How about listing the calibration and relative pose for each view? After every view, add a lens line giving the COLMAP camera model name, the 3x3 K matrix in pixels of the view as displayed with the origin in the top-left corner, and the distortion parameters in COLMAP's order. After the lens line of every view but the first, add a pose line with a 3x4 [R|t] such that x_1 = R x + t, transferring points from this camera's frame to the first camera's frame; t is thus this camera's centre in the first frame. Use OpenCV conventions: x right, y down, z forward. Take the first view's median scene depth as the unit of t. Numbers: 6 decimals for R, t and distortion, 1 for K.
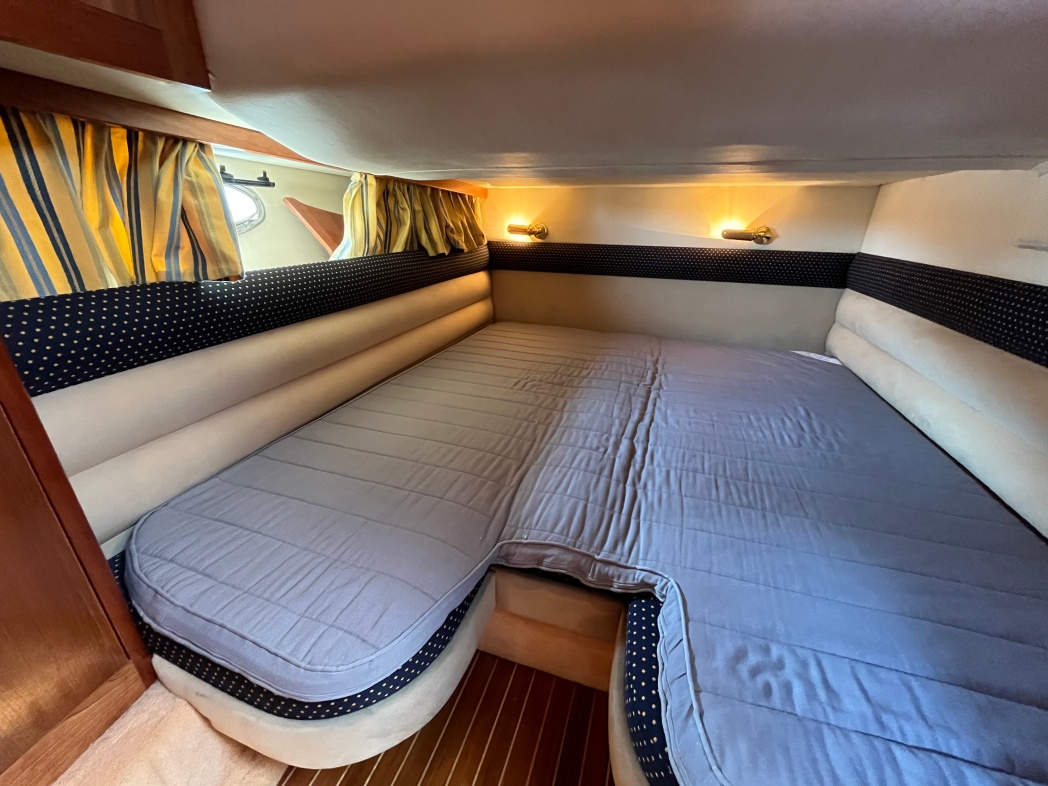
lens RADIAL K [[427.1, 0, 521.2], [0, 427.1, 393.4], [0, 0, 1]] dist [-0.001595, 0.000457]
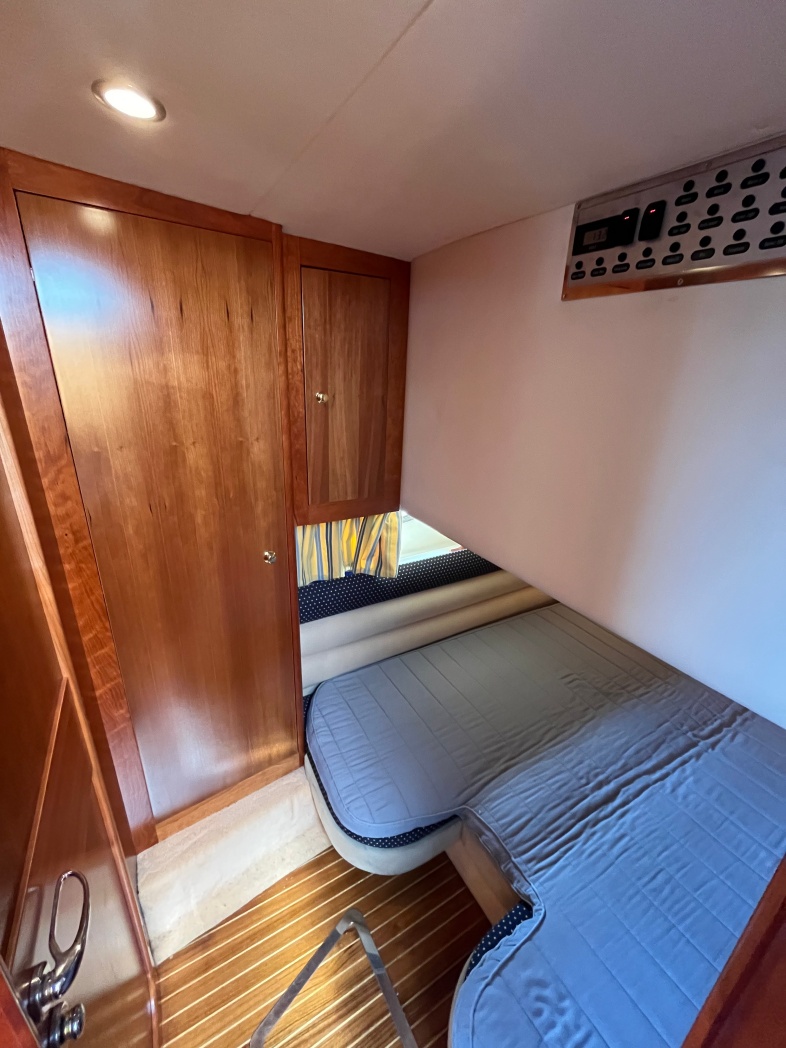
lens RADIAL K [[427.1, 0, 393.0], [0, 427.1, 524.0], [0, 0, 1]] dist [-0.001595, 0.000457]
pose [[0.753844, 0.251082, -0.607188, 0.410320], [-0.281805, 0.958348, 0.046422, -0.595317], [0.593553, 0.136114, 0.793201, -0.510243]]
